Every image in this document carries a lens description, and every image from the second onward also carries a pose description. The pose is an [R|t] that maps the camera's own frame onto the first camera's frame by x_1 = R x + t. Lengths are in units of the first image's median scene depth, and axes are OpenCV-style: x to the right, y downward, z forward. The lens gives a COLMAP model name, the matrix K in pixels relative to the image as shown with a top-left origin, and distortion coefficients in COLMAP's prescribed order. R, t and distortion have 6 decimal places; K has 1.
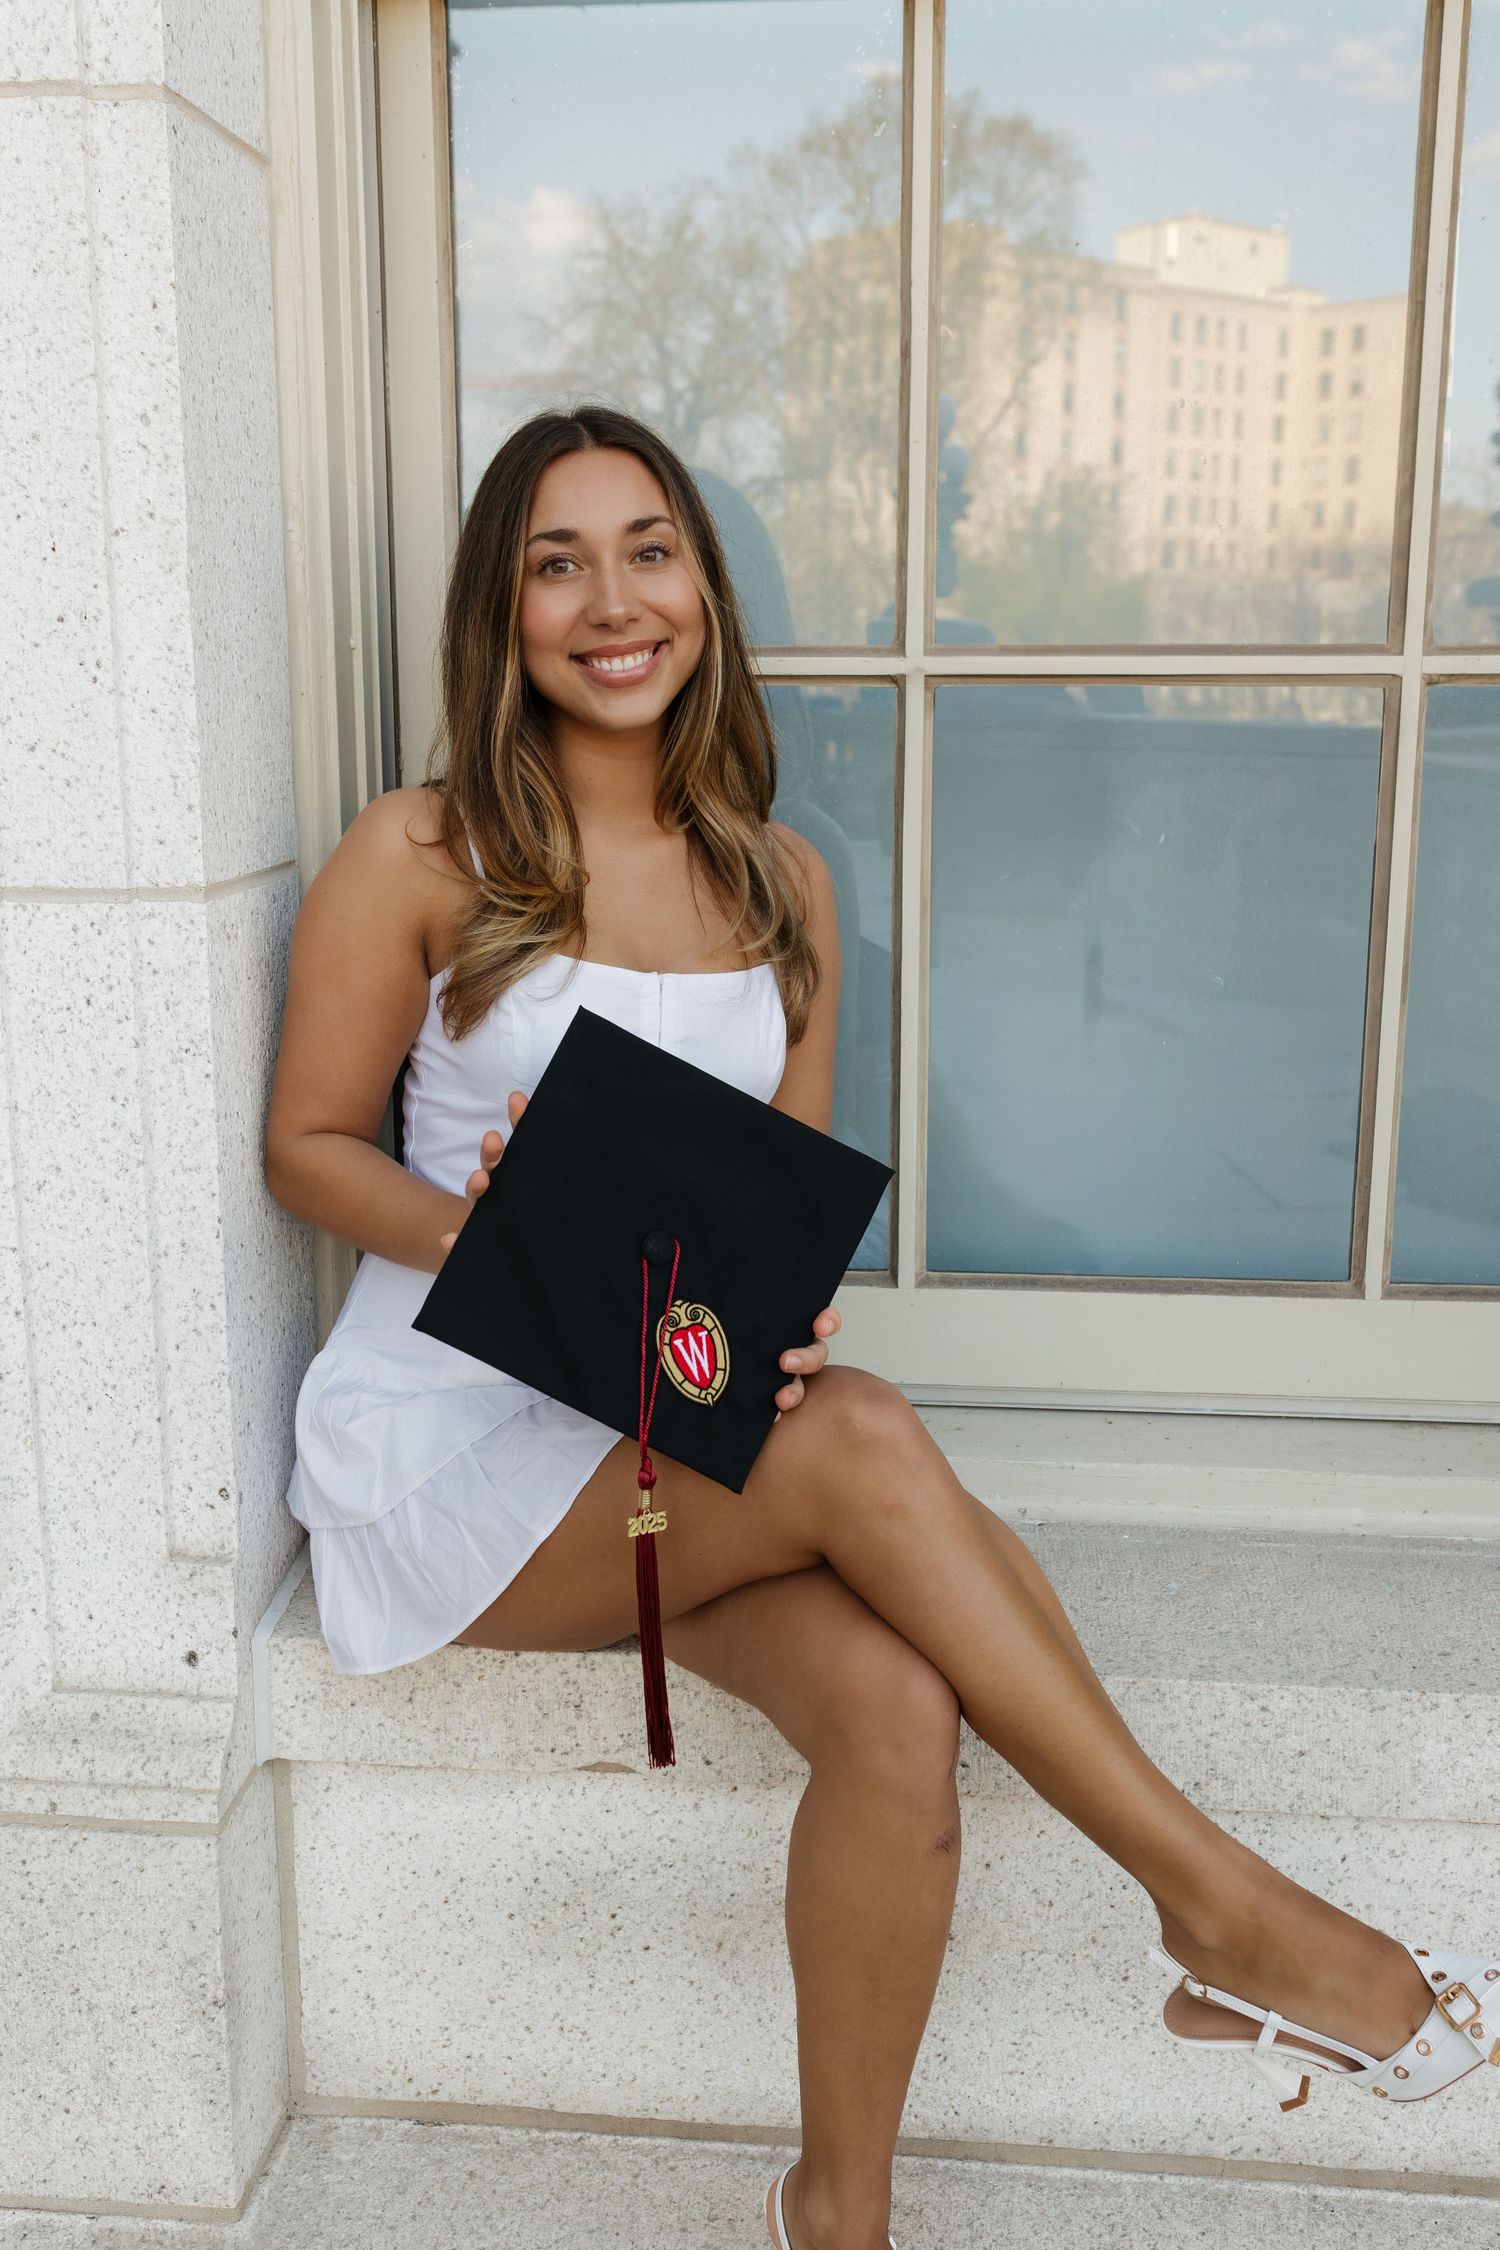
lens RADIAL K [[2163.3, 0, 750.0], [0, 2163.3, 1125.0], [0, 0, 1]] dist [0.010552, -0.008090]
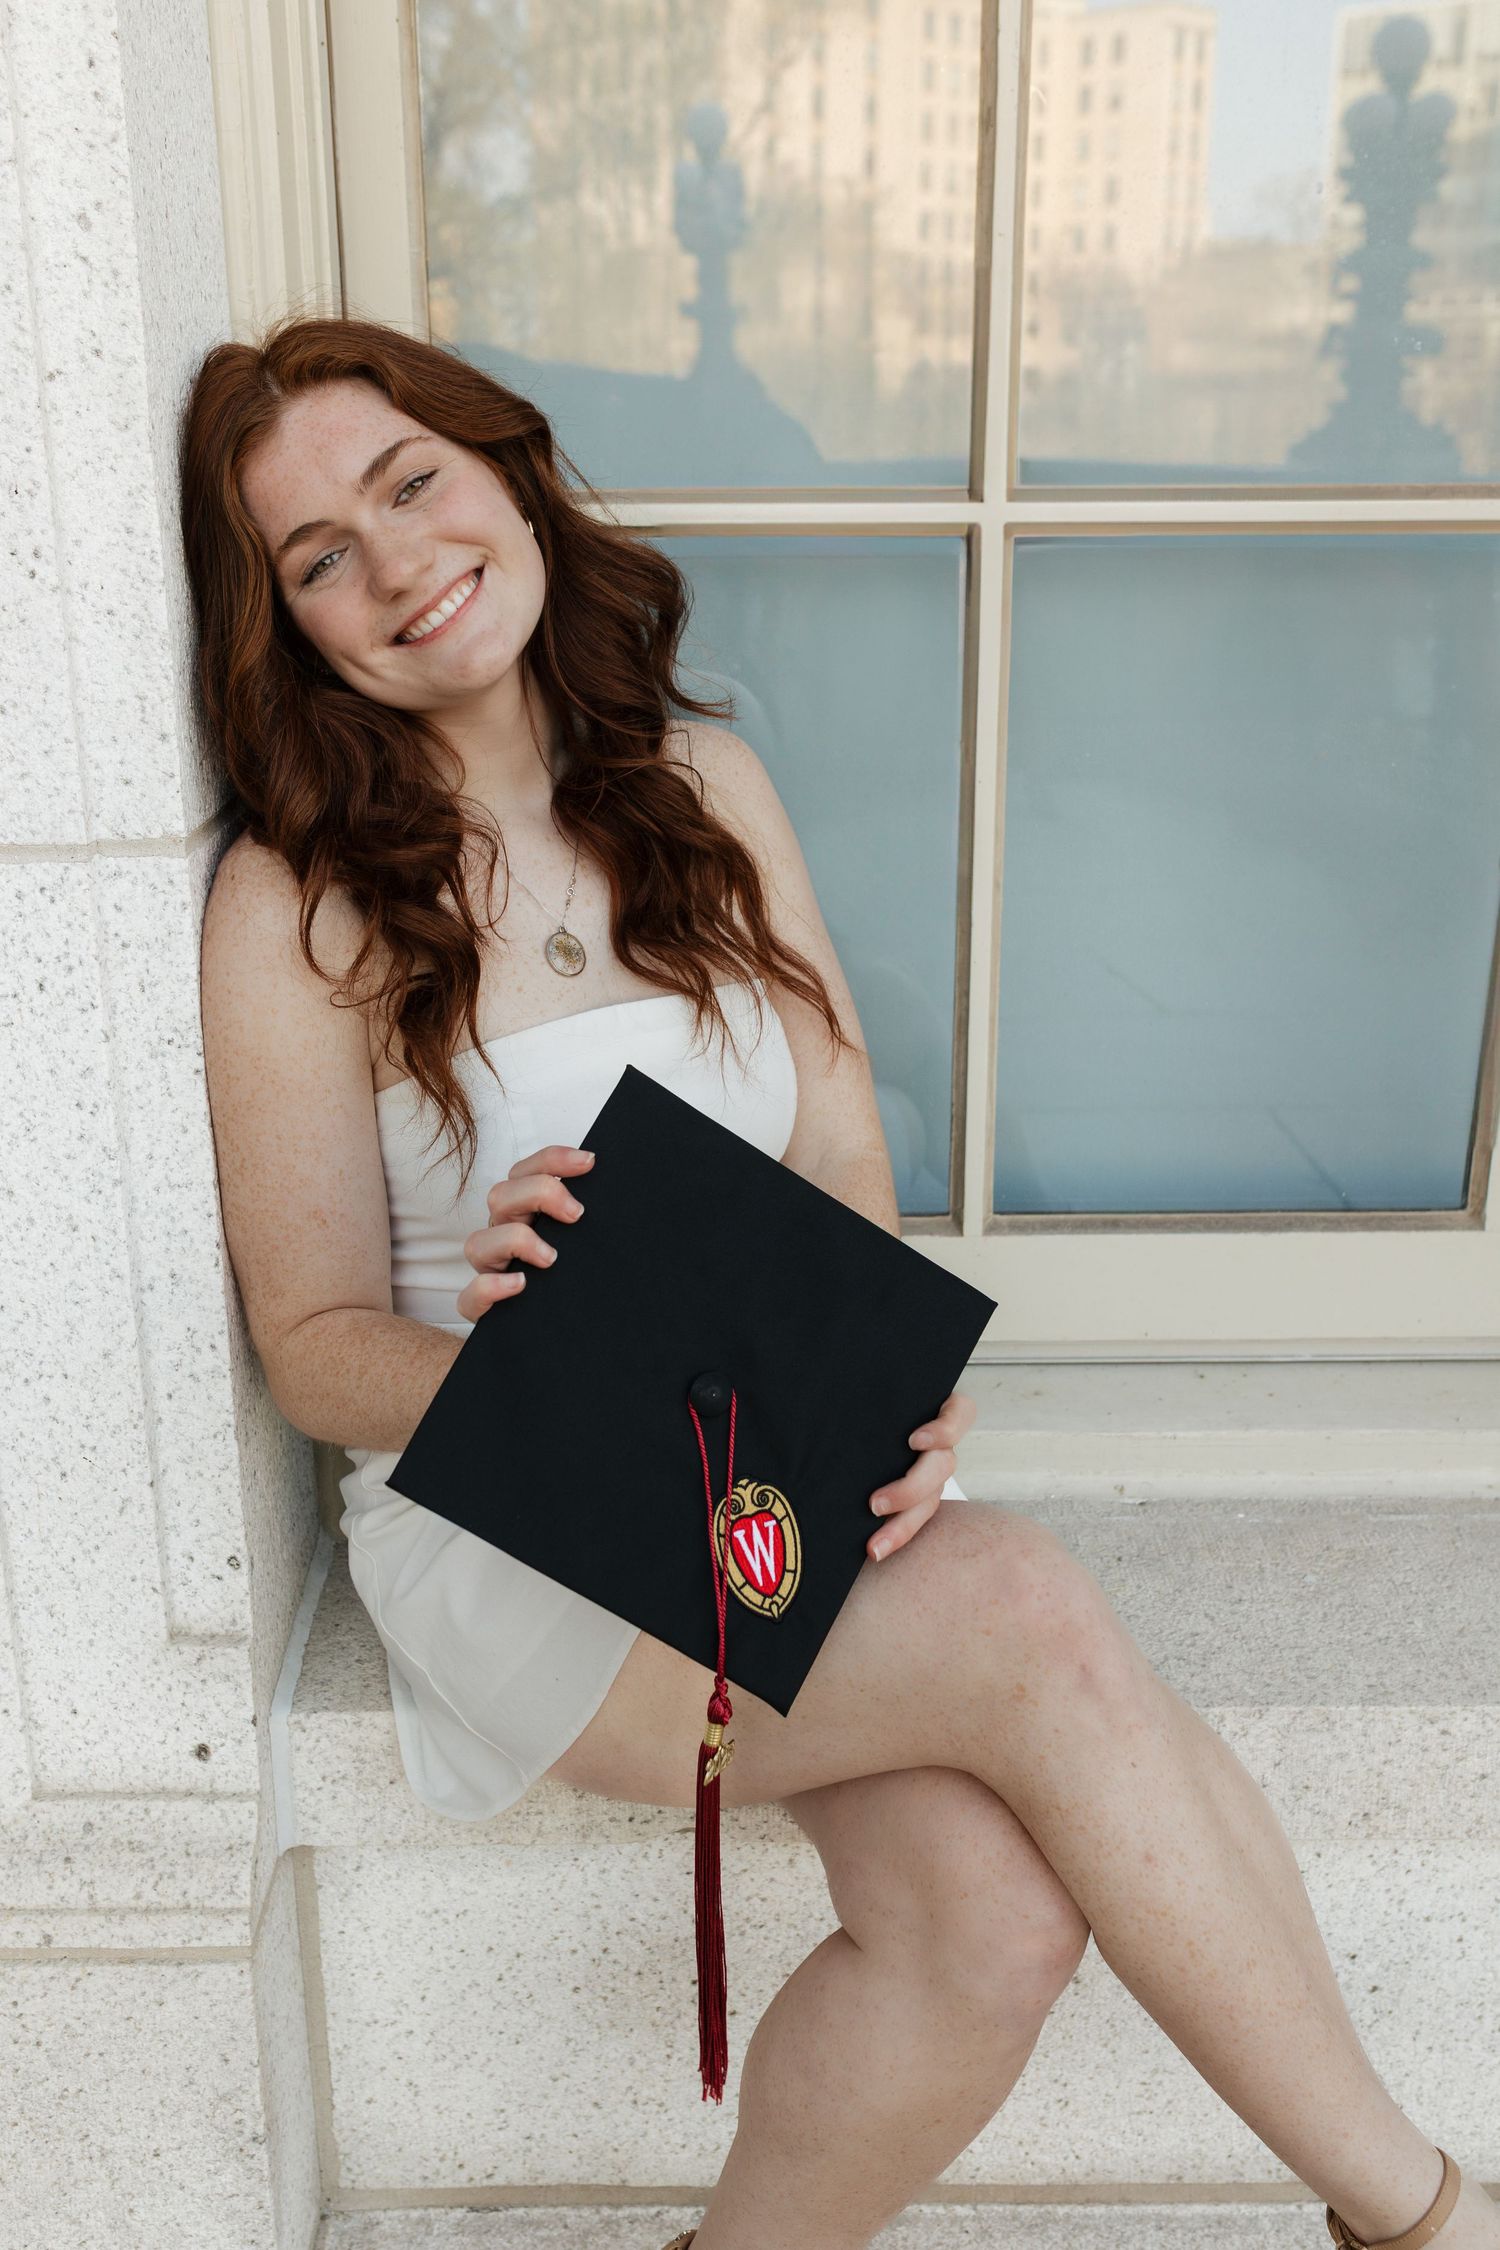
lens RADIAL K [[2163.3, 0, 750.0], [0, 2163.3, 1125.0], [0, 0, 1]] dist [0.010552, -0.008090]
pose [[0.993789, -0.038527, 0.104398, -0.125754], [0.026276, 0.992868, 0.116286, -0.086321], [-0.108133, -0.112821, 0.987714, 0.177997]]
